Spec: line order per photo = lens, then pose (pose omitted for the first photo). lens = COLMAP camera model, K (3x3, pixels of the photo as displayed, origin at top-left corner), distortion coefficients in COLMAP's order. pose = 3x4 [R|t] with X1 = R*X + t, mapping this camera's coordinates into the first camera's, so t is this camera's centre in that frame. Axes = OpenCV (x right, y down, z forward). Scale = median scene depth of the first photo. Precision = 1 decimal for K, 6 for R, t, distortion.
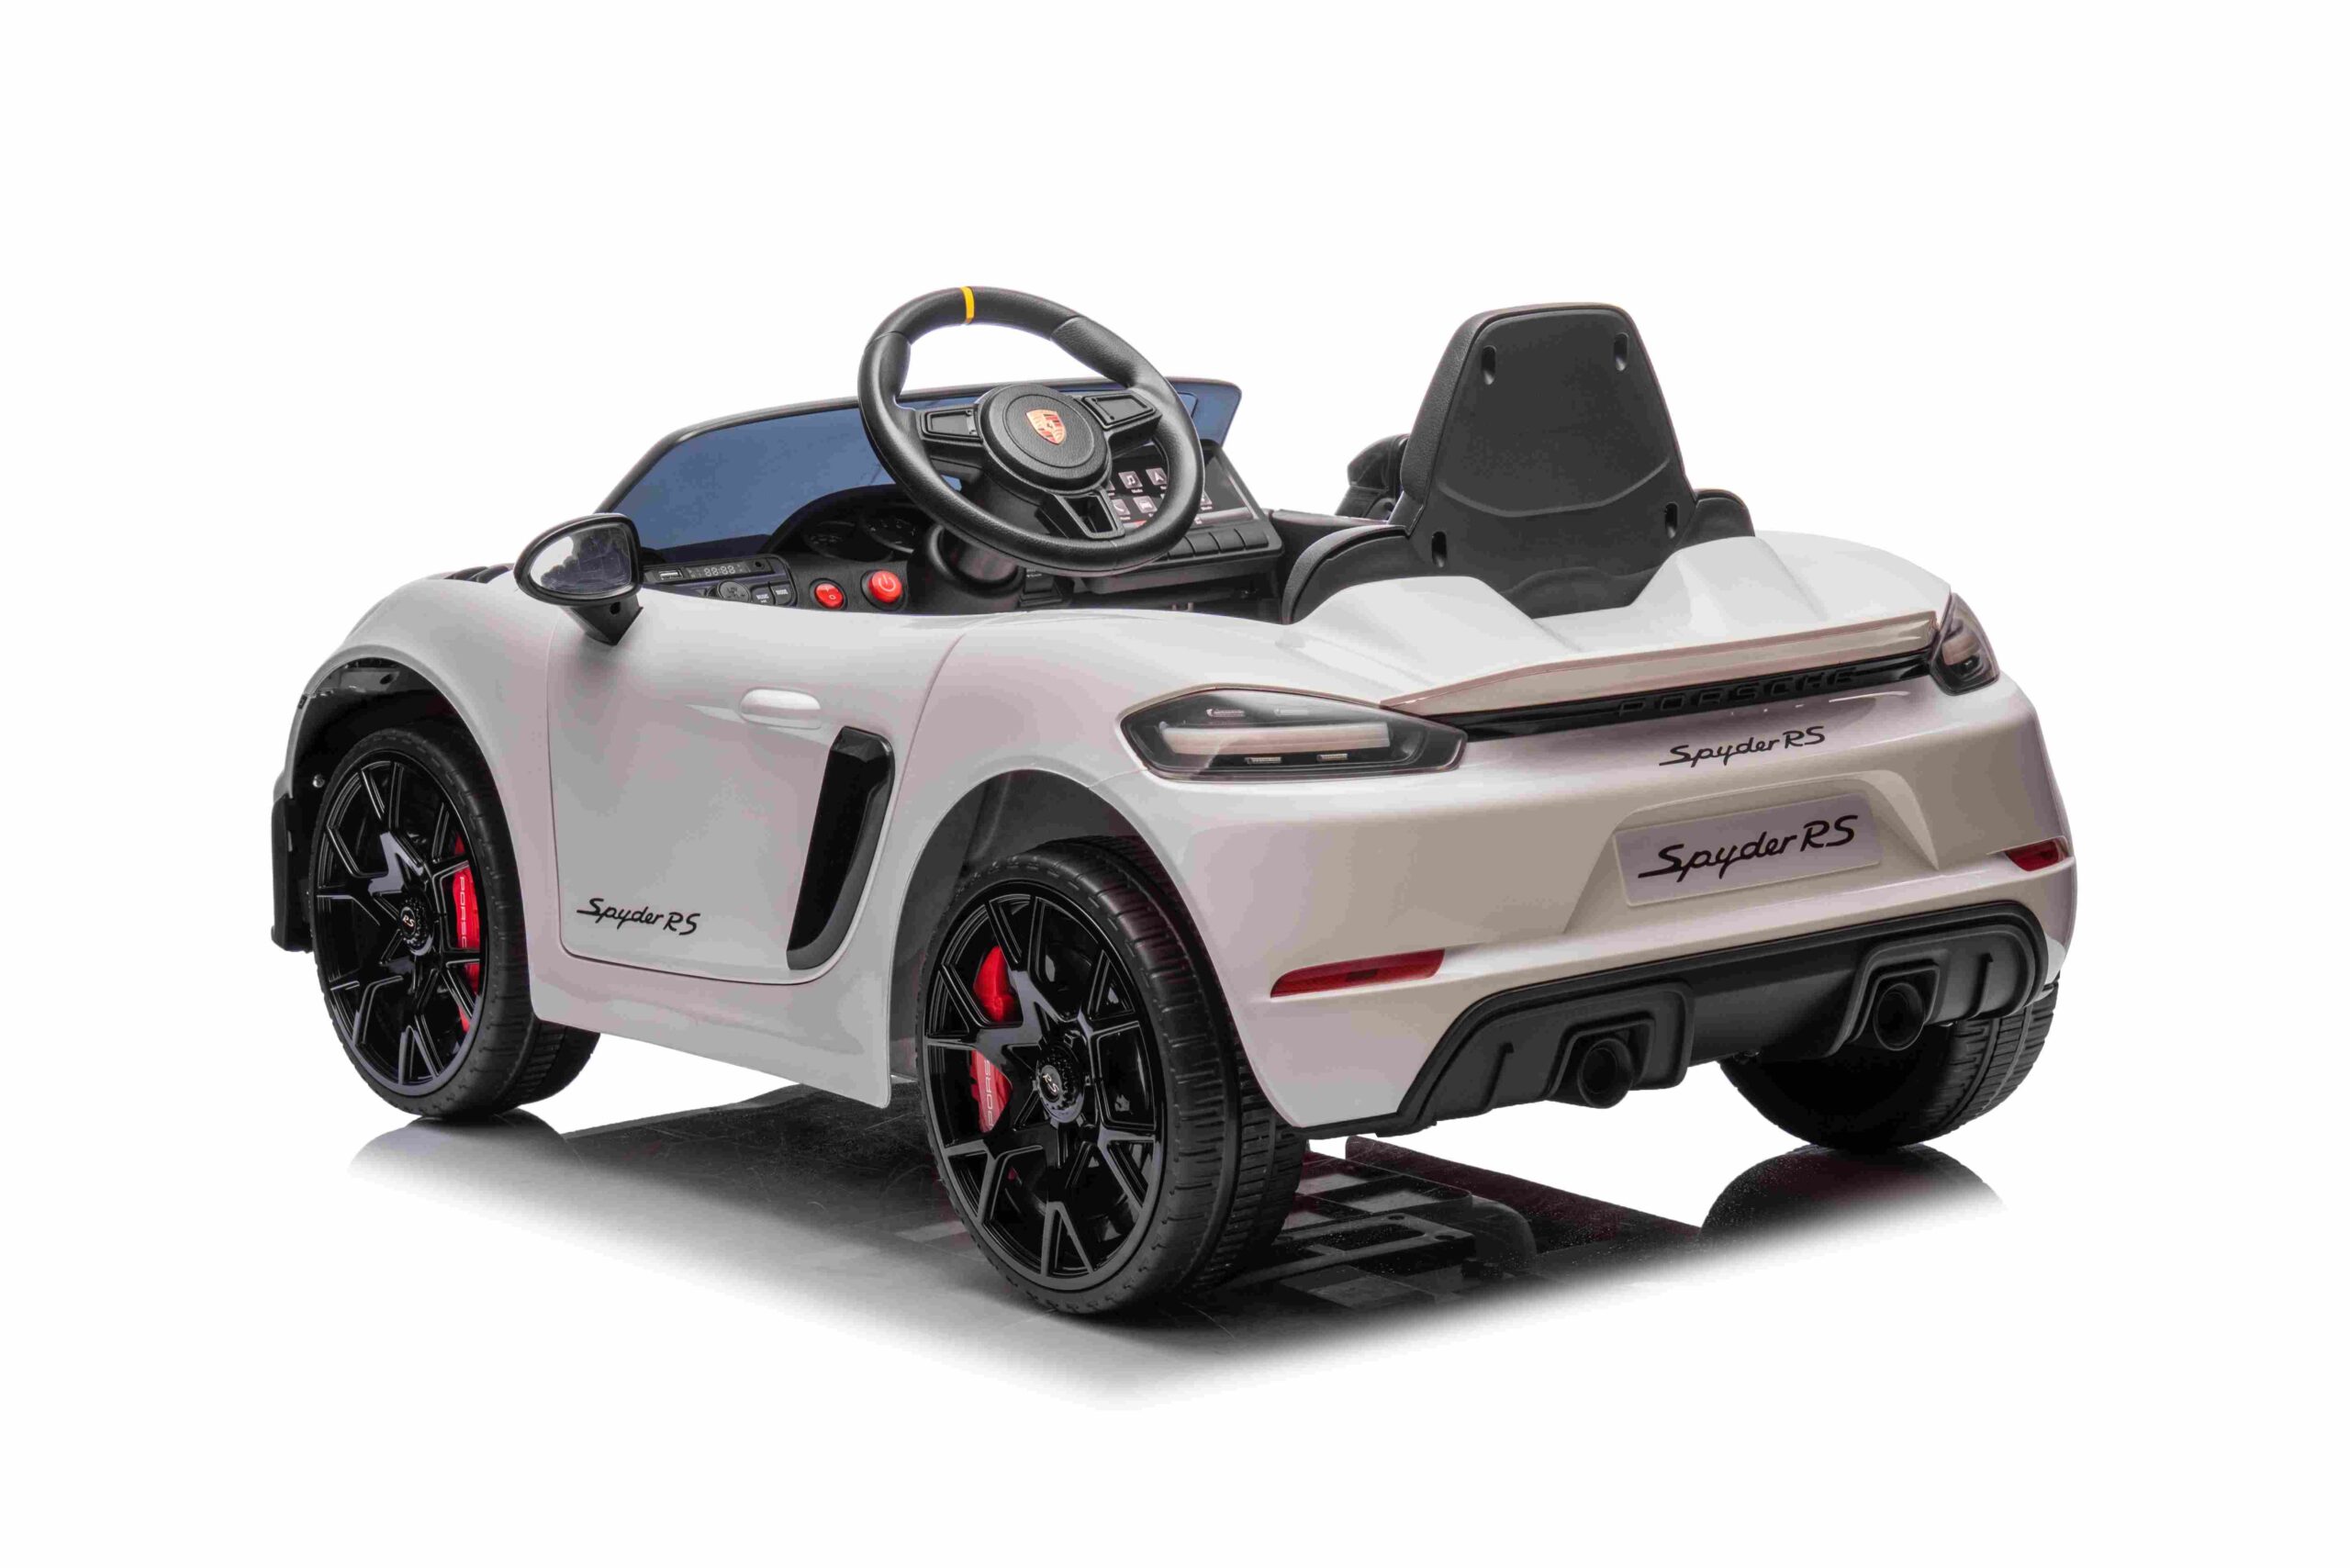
lens RADIAL K [[4880.2, 0, 1255.2], [0, 4880.2, 706.6], [0, 0, 1]] dist [0.269669, 0.062794]
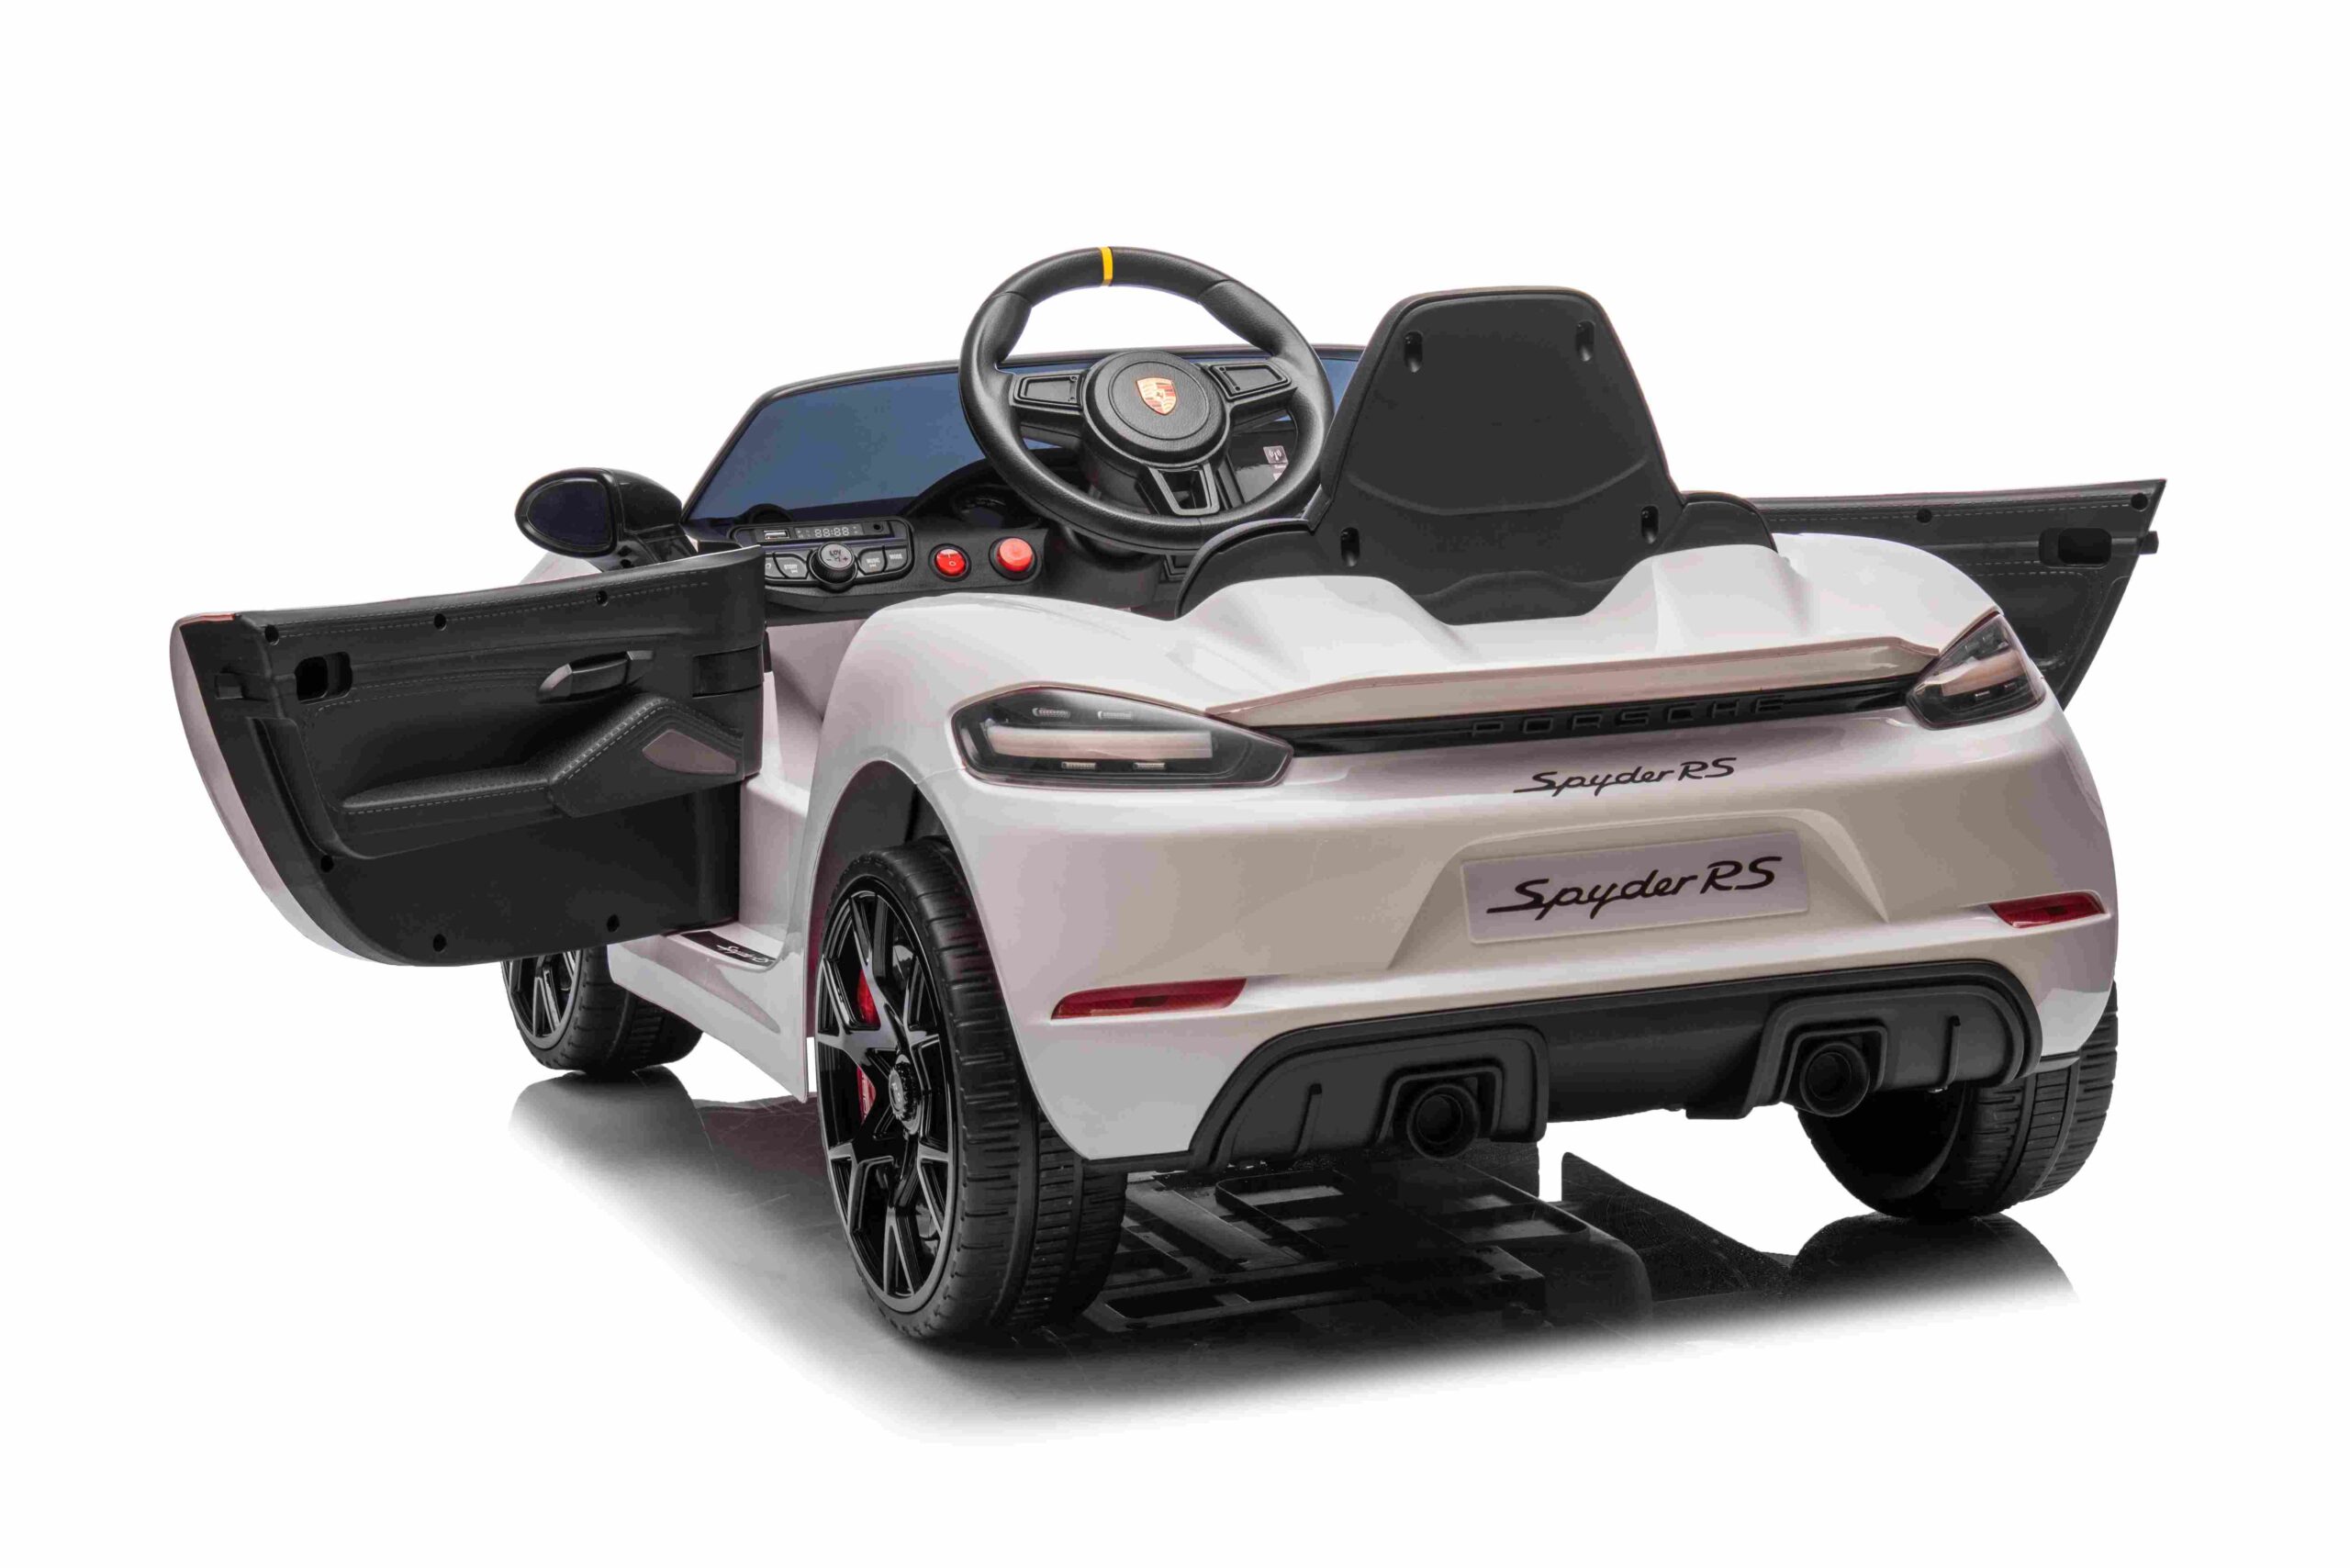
lens RADIAL K [[4880.2, 0, 1255.2], [0, 4880.2, 706.6], [0, 0, 1]] dist [0.269669, 0.062794]
pose [[0.965917, 0.048126, -0.254339, 0.261030], [-0.044232, 0.998800, 0.021008, -0.020676], [0.255045, -0.009042, 0.966887, 0.096628]]
